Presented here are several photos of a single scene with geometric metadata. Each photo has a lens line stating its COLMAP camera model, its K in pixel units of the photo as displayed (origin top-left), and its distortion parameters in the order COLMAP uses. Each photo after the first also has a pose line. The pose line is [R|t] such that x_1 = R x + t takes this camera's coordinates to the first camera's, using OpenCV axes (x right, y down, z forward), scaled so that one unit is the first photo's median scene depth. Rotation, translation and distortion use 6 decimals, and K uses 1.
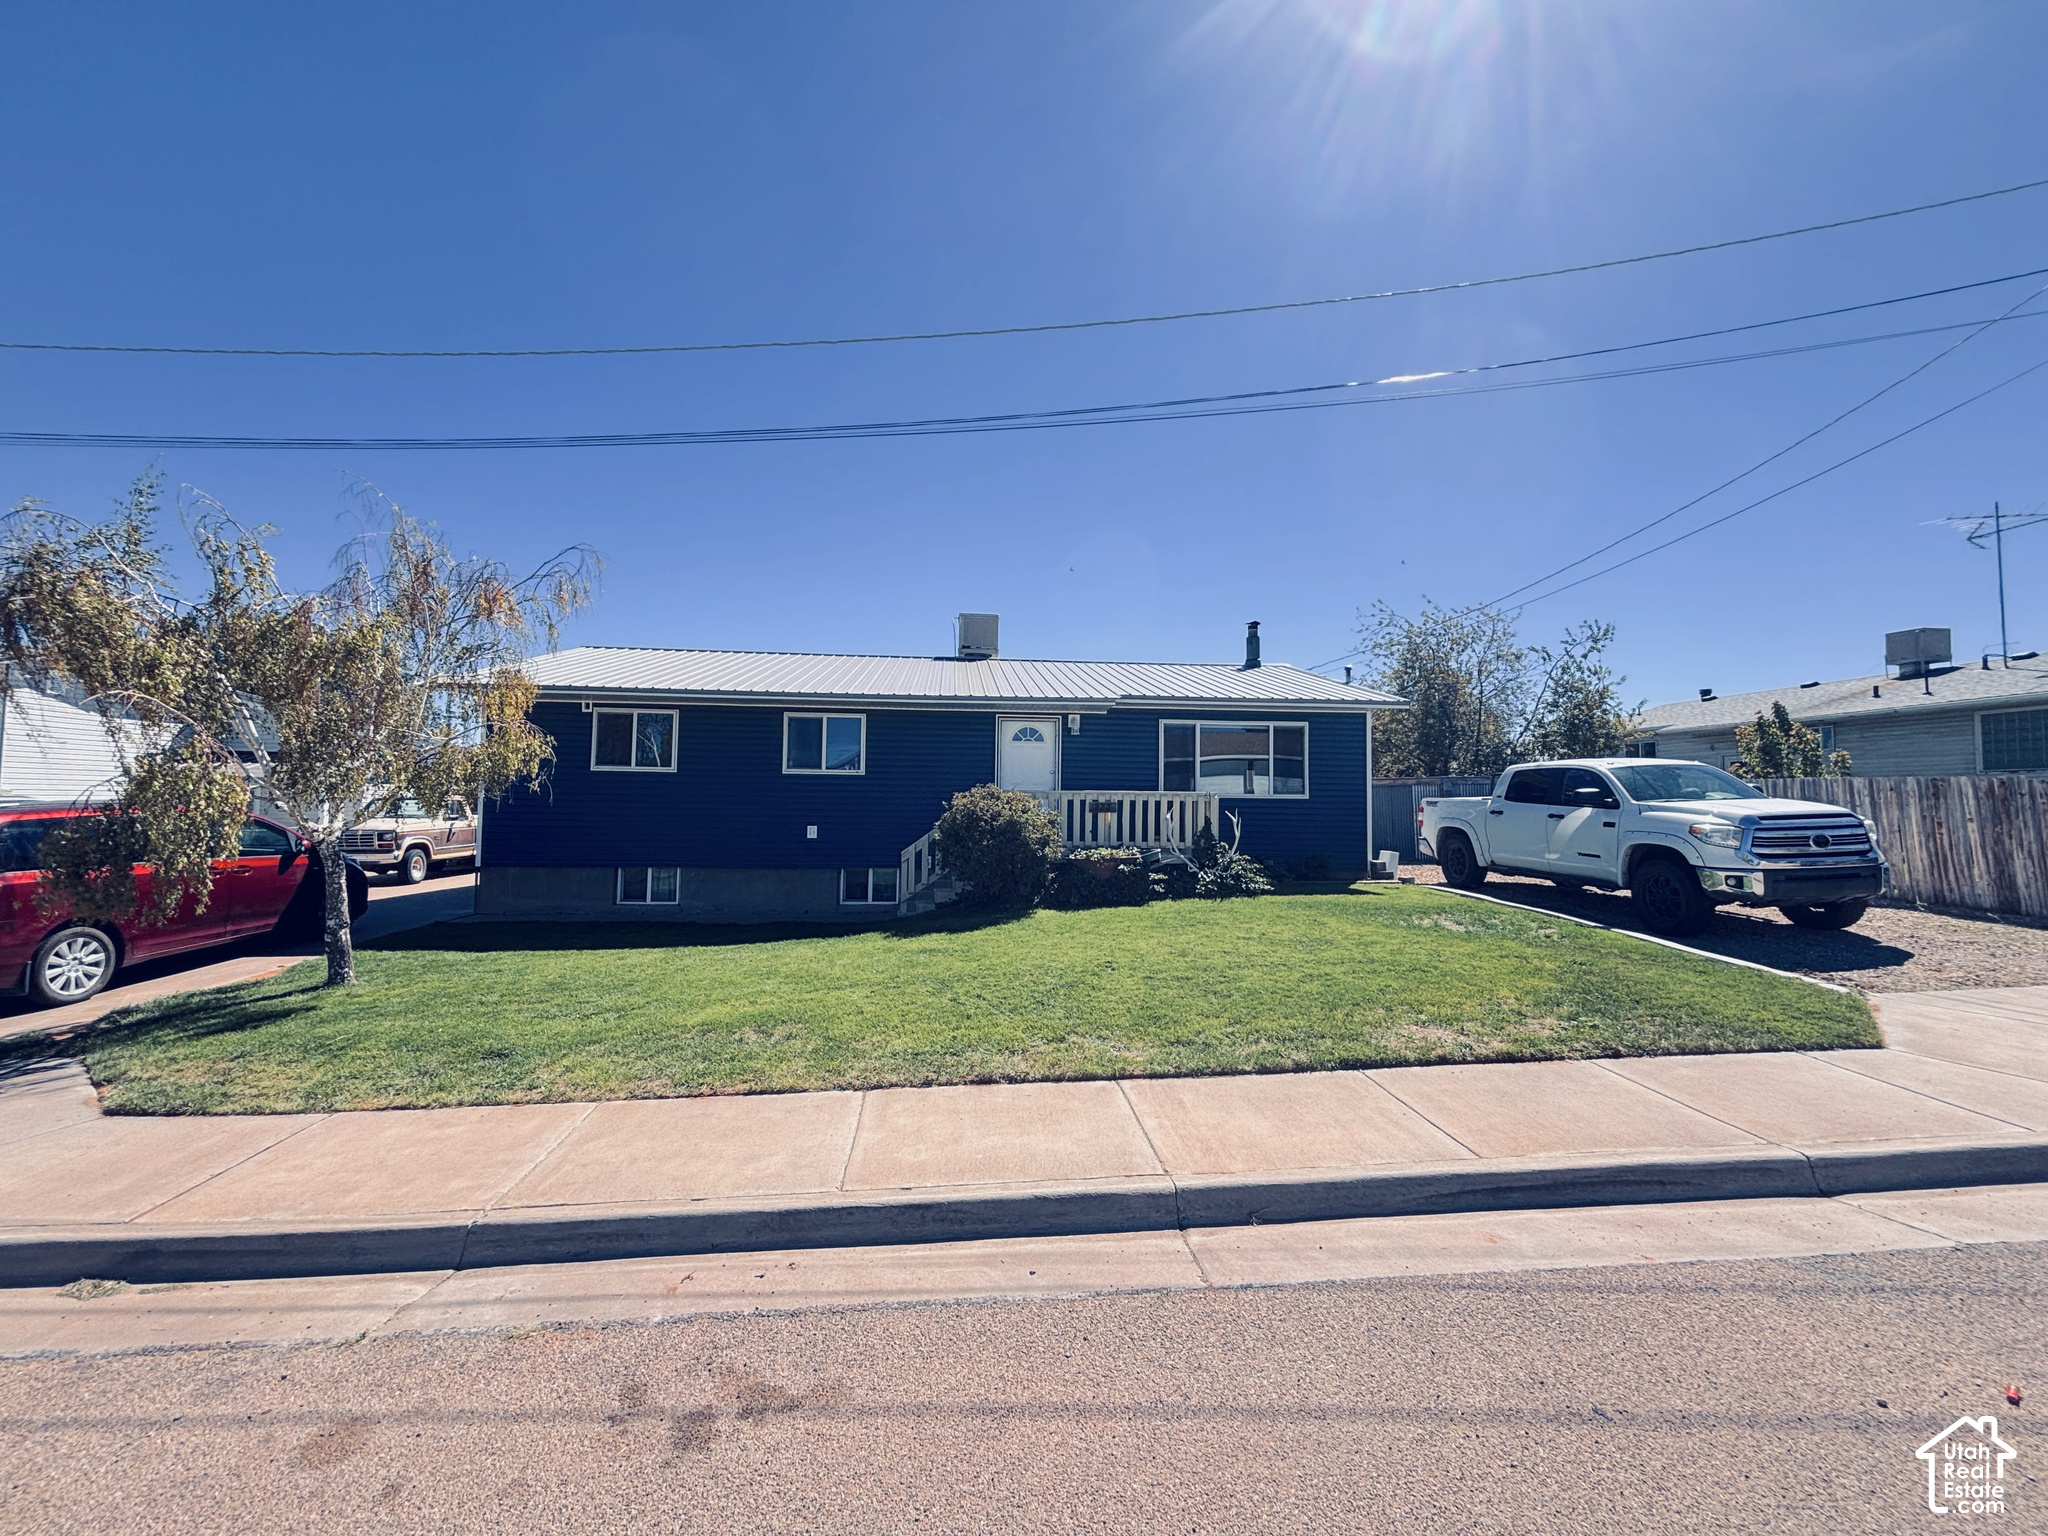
lens RADIAL K [[822.5, 0, 1022.6], [0, 822.5, 763.5], [0, 0, 1]] dist [-0.000294, -0.000617]
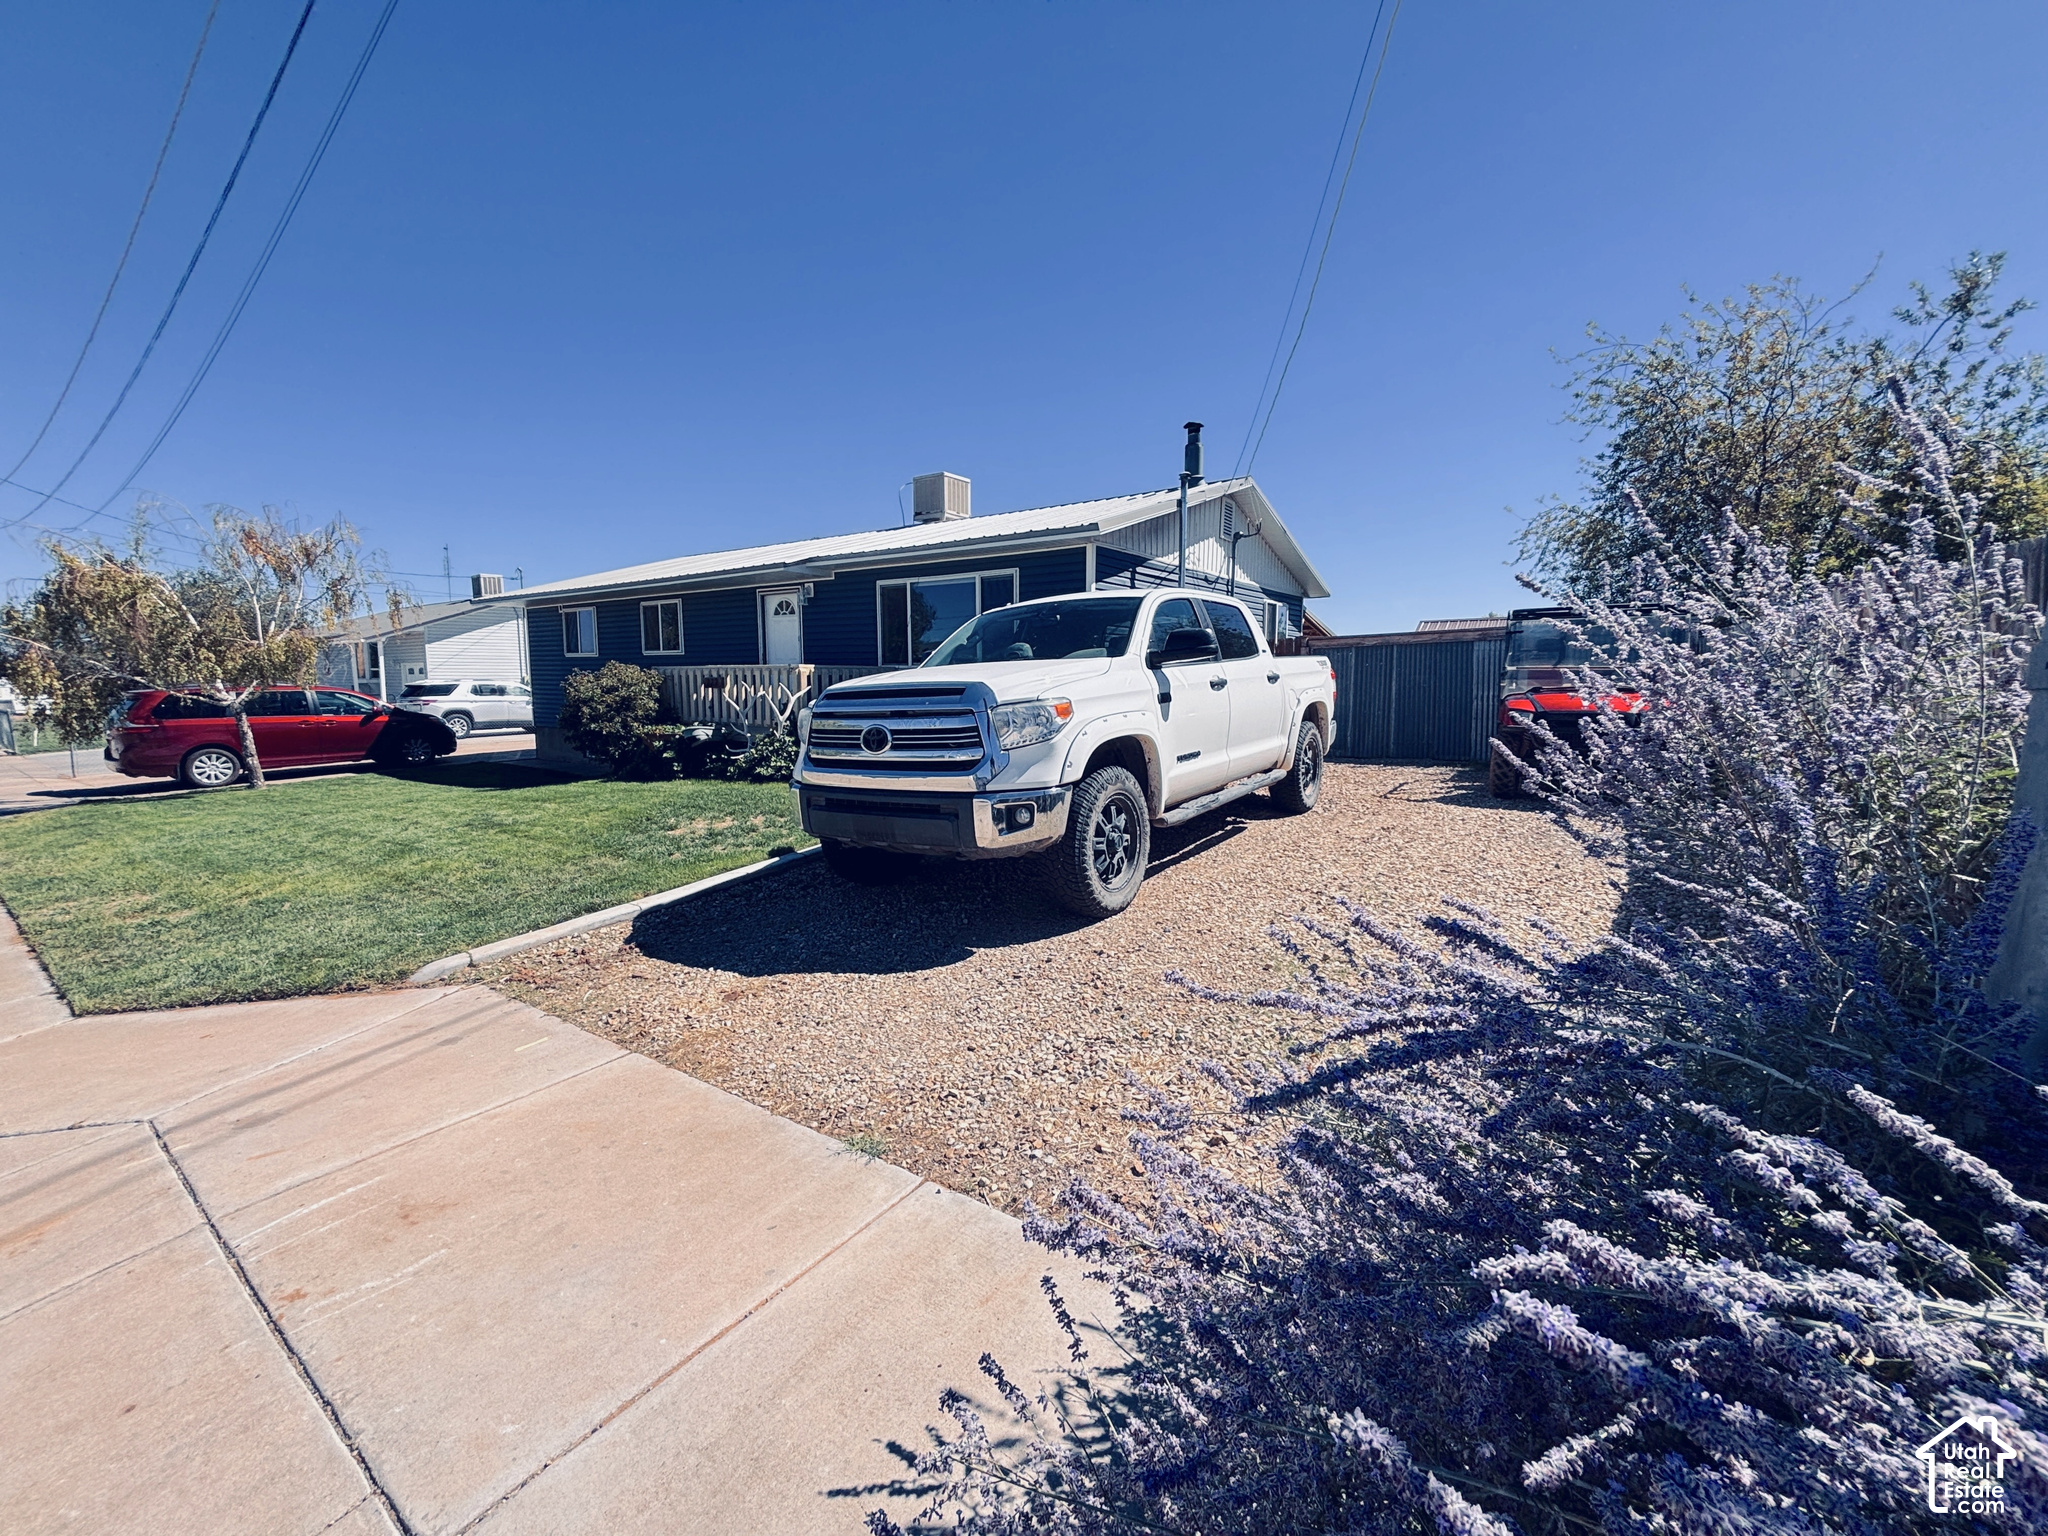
lens RADIAL K [[822.5, 0, 1020.5], [0, 822.5, 768.3], [0, 0, 1]] dist [-0.000294, -0.000617]
pose [[0.766517, 0.059823, -0.639431, 0.878601], [0.042969, 0.988644, 0.144003, 0.025509], [0.640785, -0.137857, 0.755242, 0.418383]]
